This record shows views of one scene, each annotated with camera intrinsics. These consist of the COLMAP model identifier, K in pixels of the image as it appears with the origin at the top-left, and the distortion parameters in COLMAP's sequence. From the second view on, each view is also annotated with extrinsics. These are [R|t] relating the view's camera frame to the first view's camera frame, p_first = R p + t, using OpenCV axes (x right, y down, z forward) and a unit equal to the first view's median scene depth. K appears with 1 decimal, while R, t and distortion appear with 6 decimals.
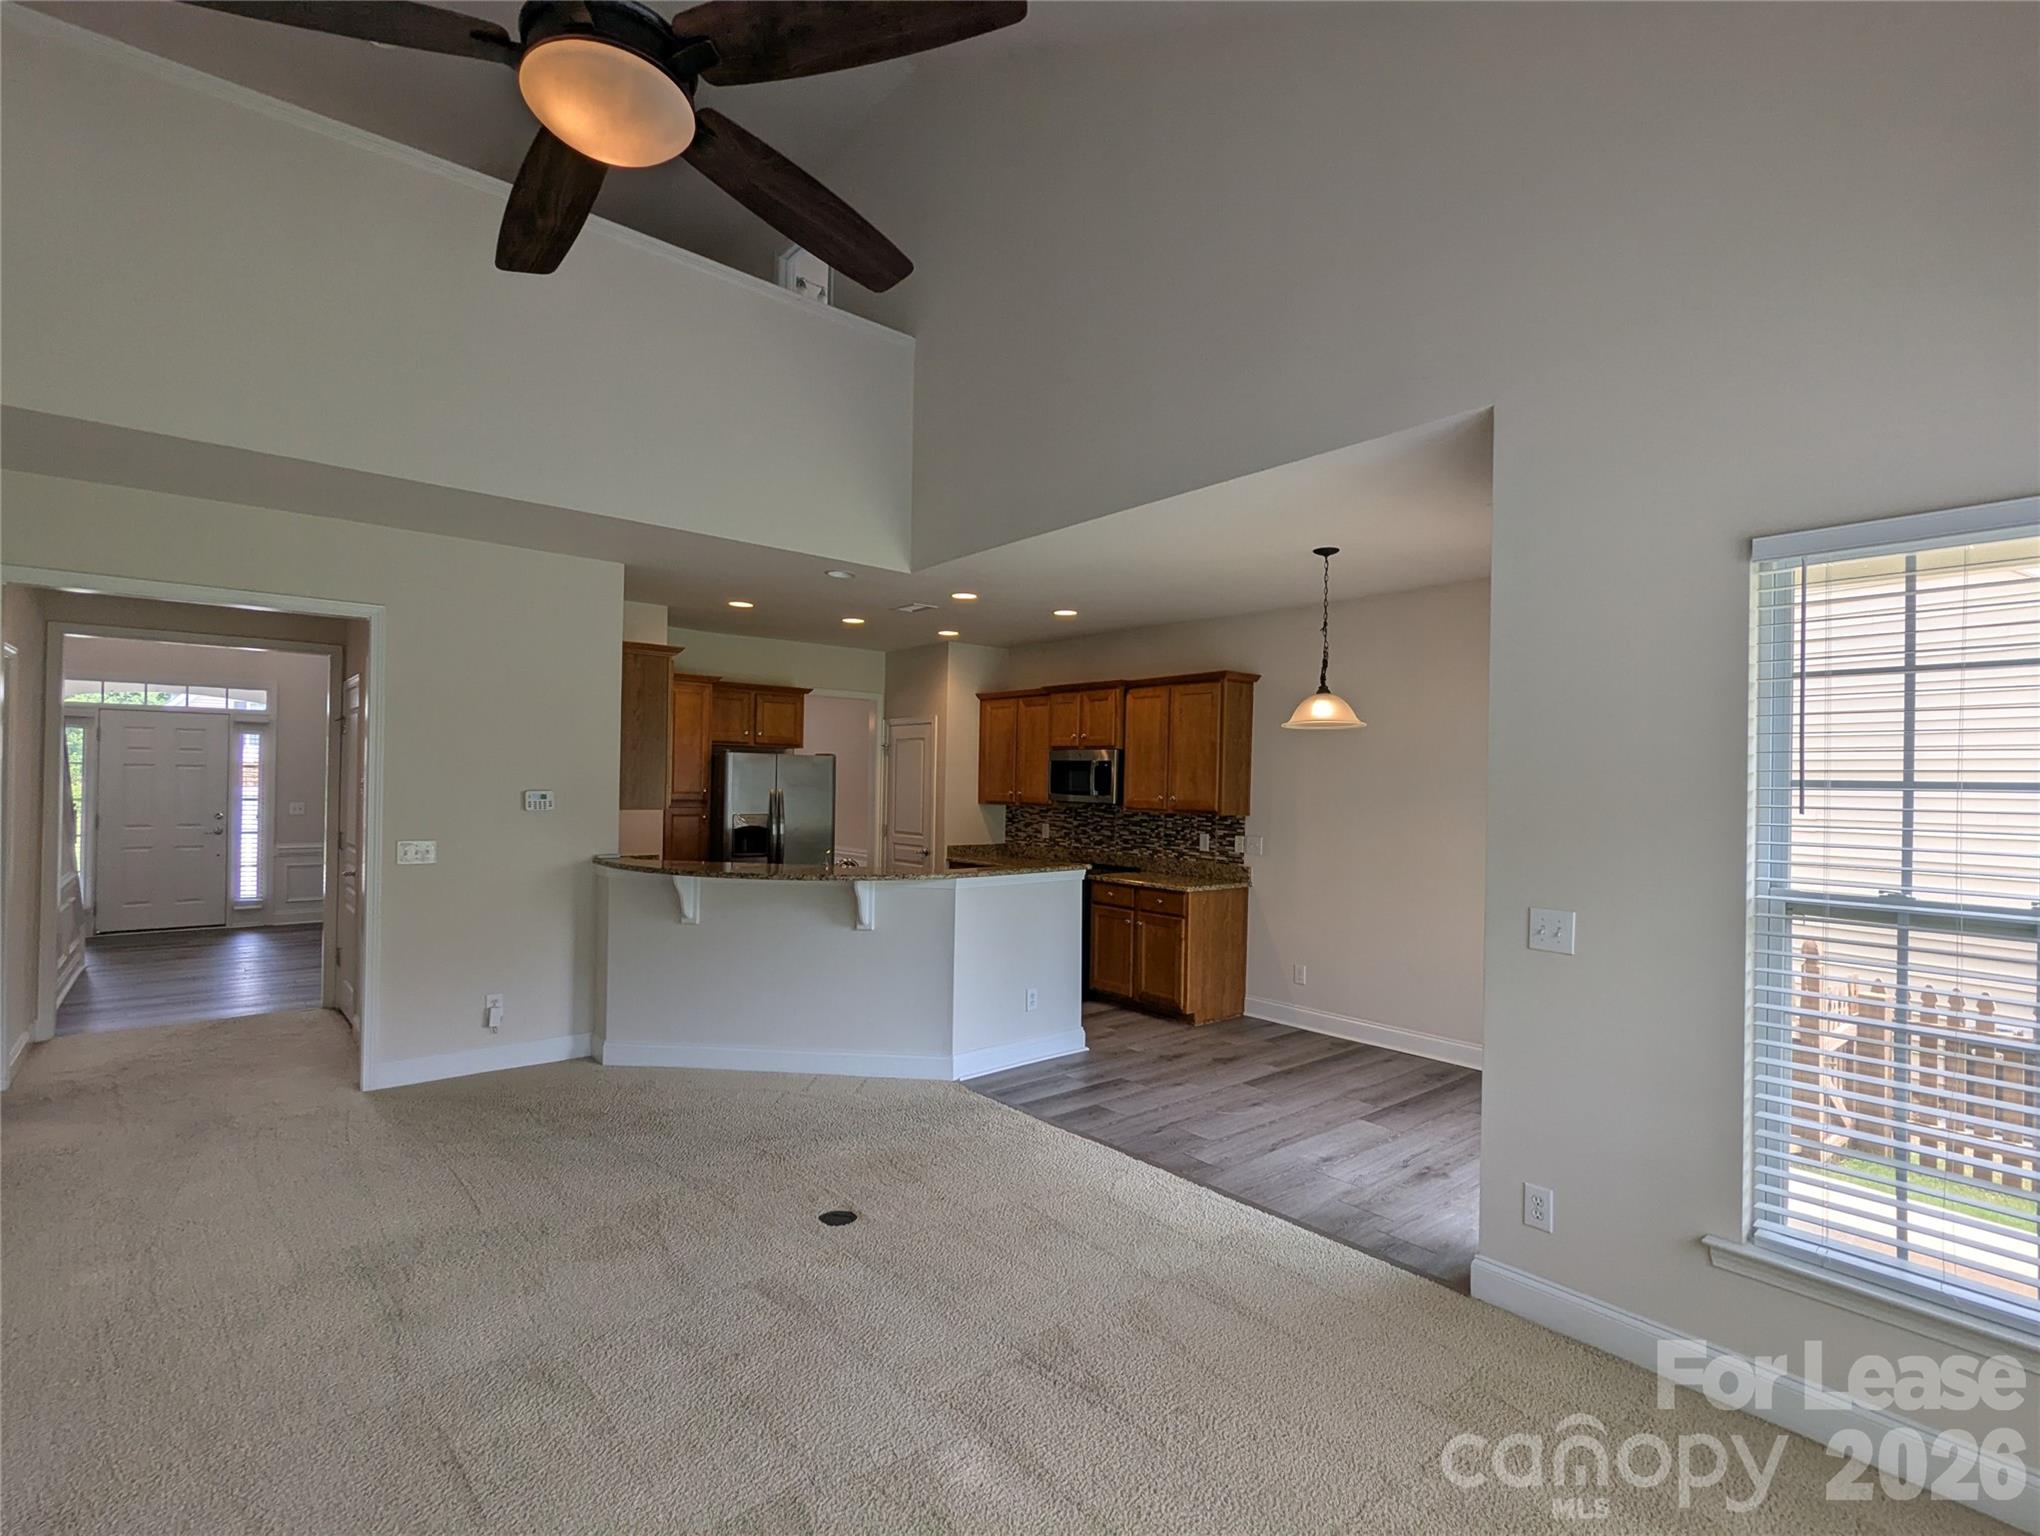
lens RADIAL K [[970.7, 0, 1020.0], [0, 970.7, 768.0], [0, 0, 1]] dist [0.001578, 0.000191]
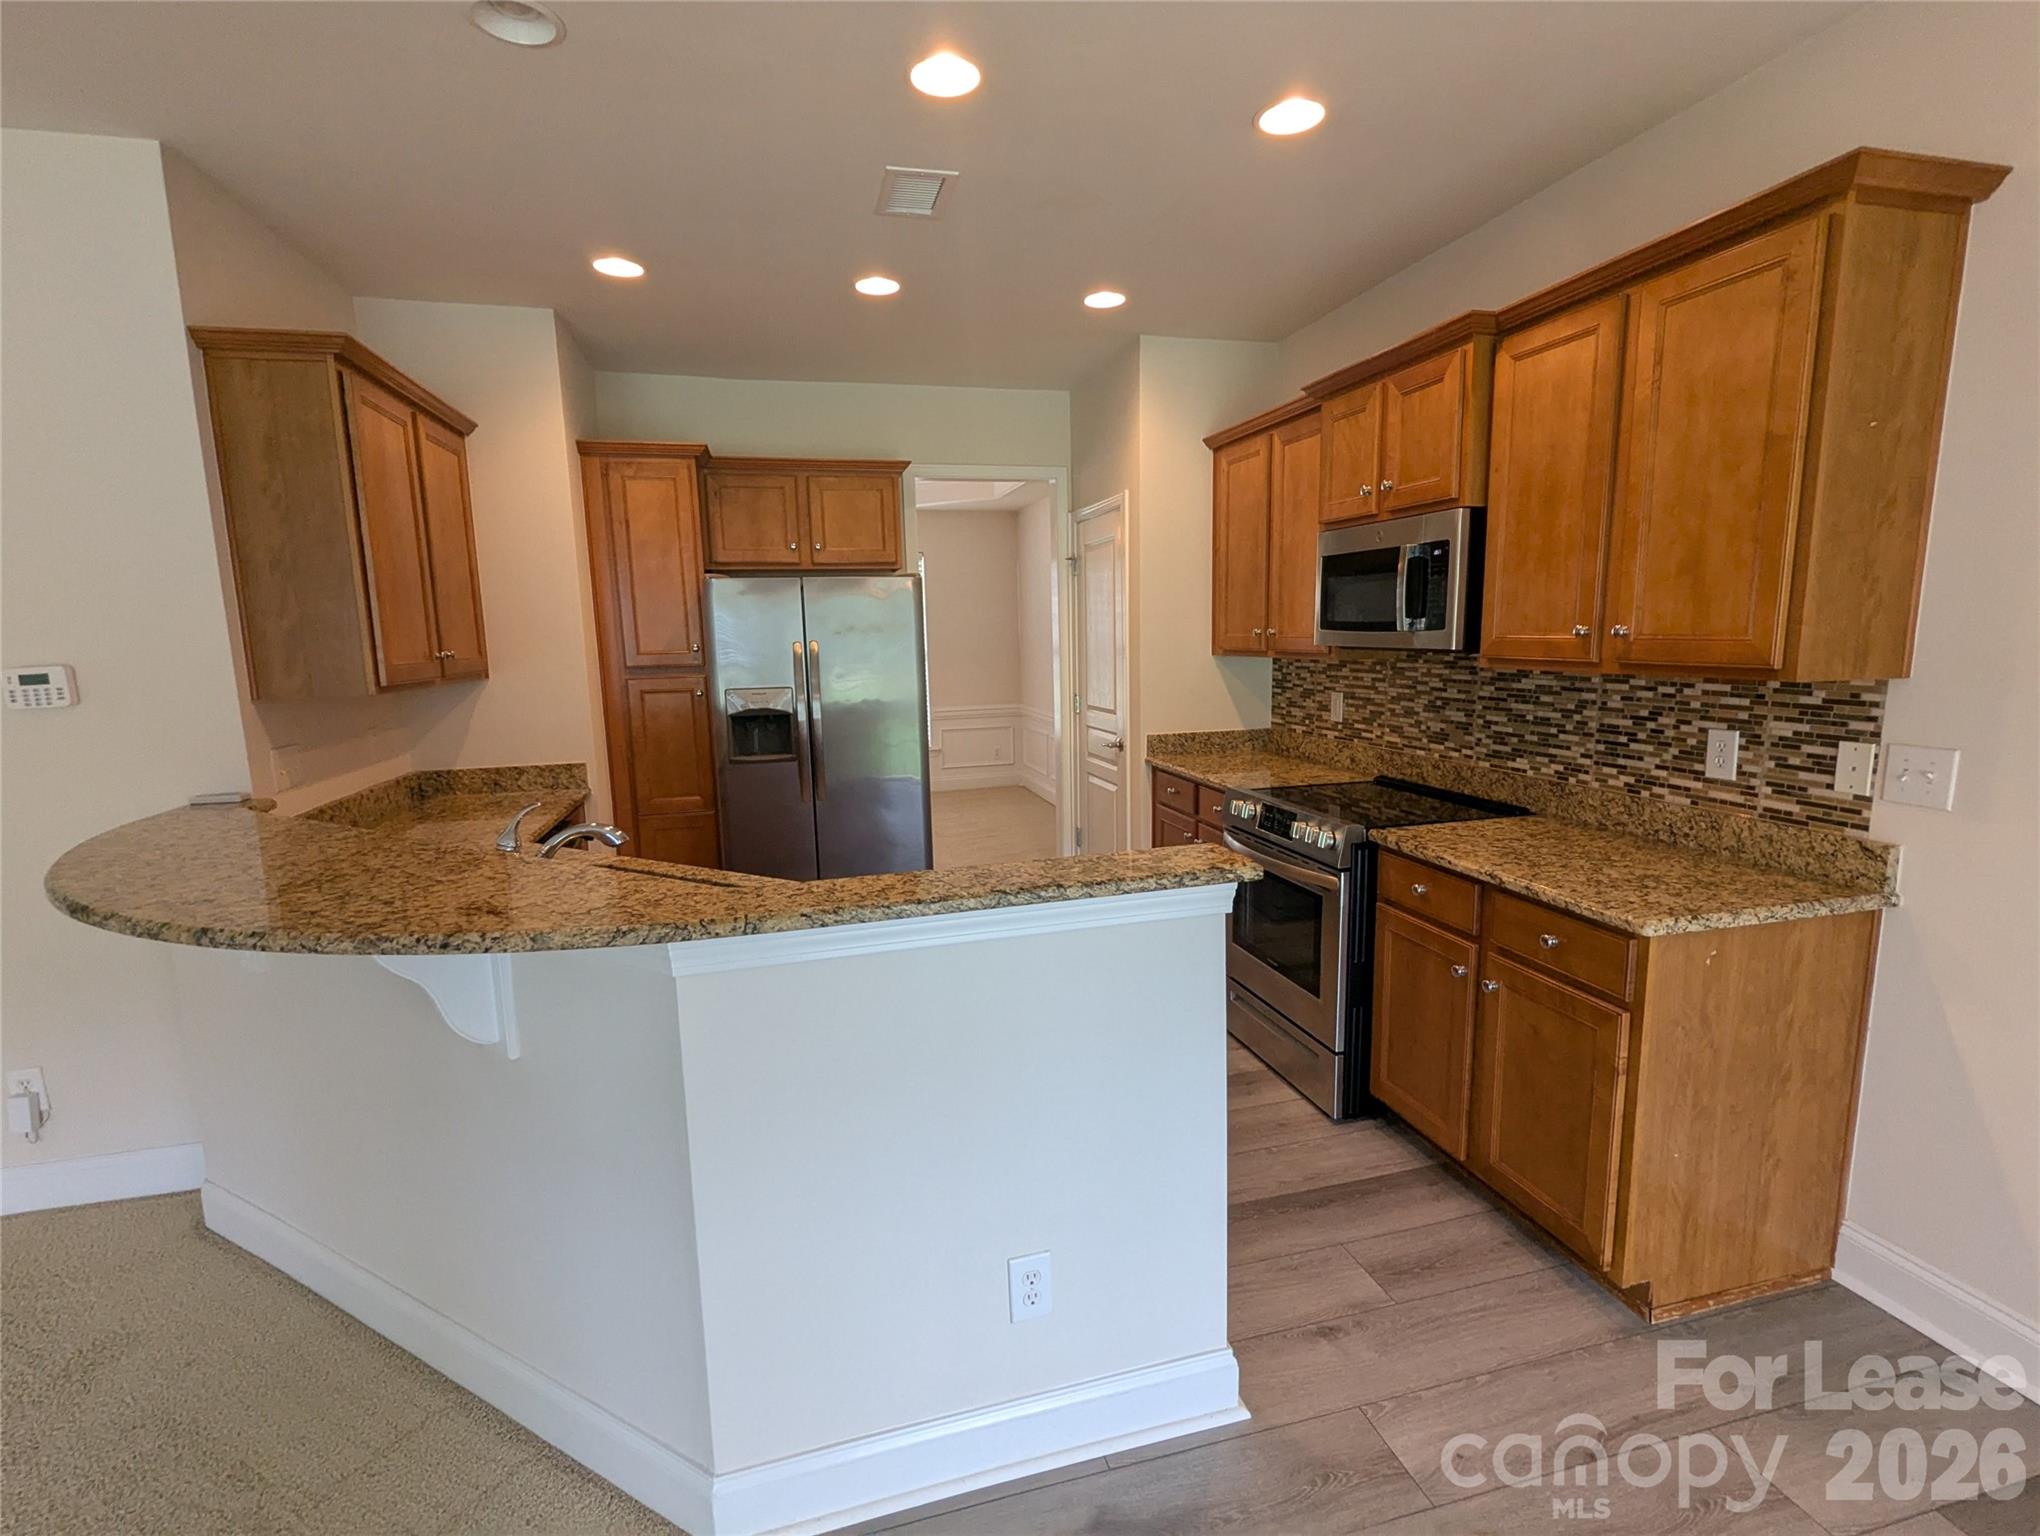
lens RADIAL K [[977.5, 0, 1024.8], [0, 977.5, 772.3], [0, 0, 1]] dist [0.001935, 0.000759]
pose [[0.905179, 0.021960, -0.424463, 0.112002], [0.047235, 0.987281, 0.151809, 0.017554], [0.422398, -0.157464, 0.892628, 0.577084]]
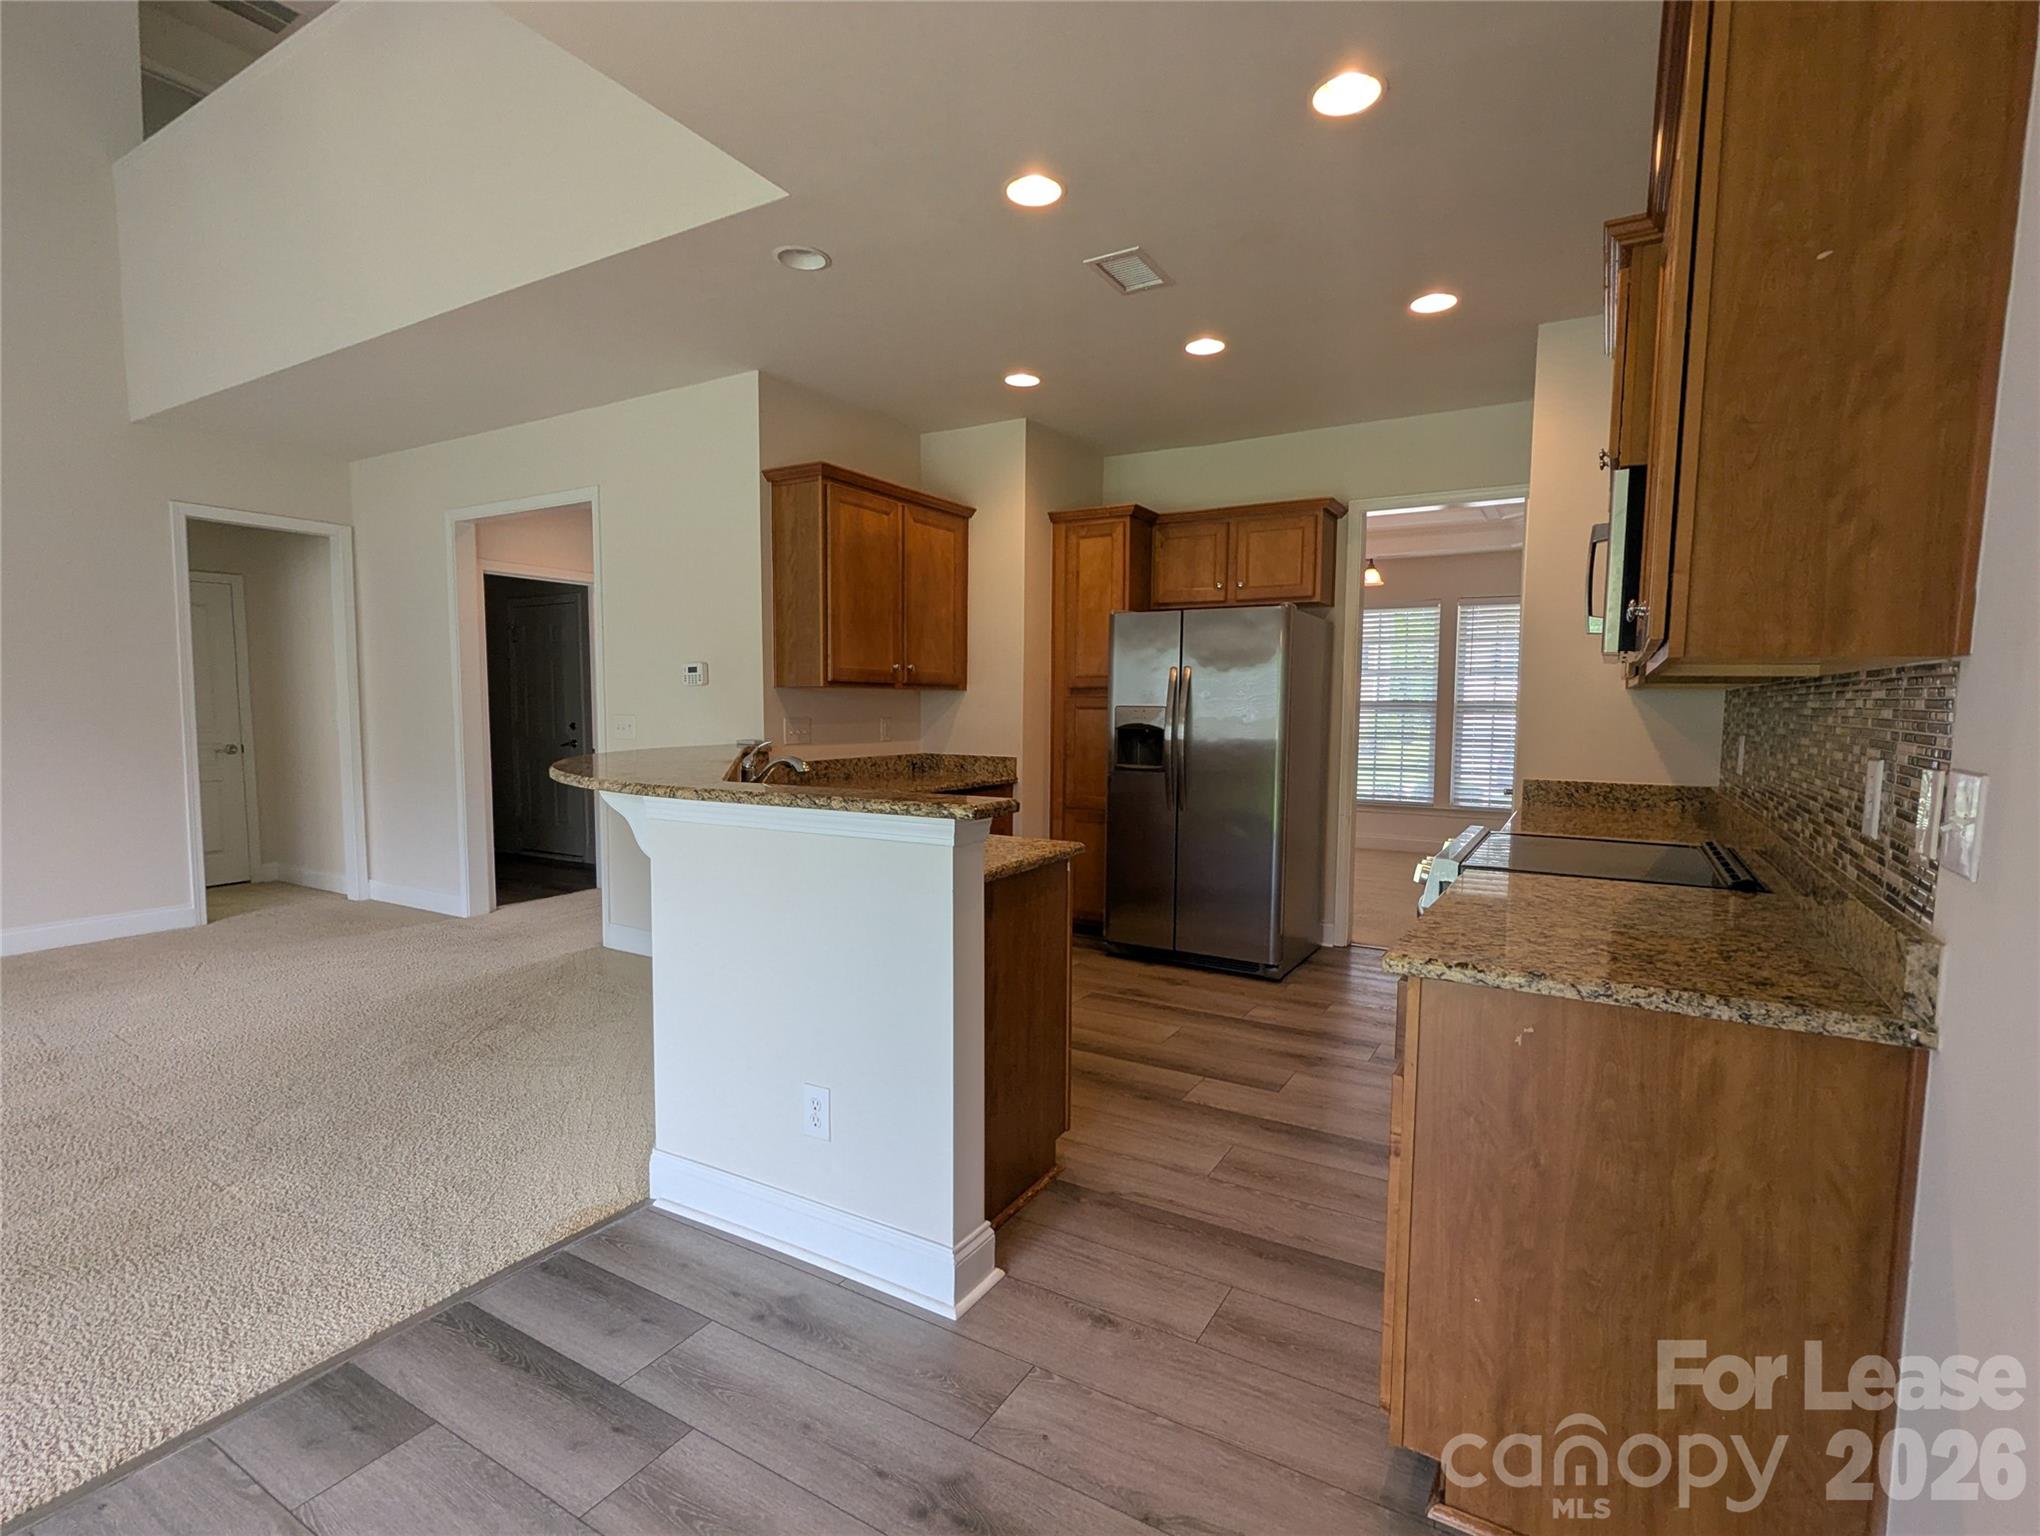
lens RADIAL K [[970.7, 0, 1020.0], [0, 970.7, 768.0], [0, 0, 1]] dist [0.001578, 0.000191]
pose [[0.327488, 0.047267, -0.943672, 0.332770], [0.012135, 0.998455, 0.054223, 0.055238], [0.944777, -0.029209, 0.326408, 0.743829]]
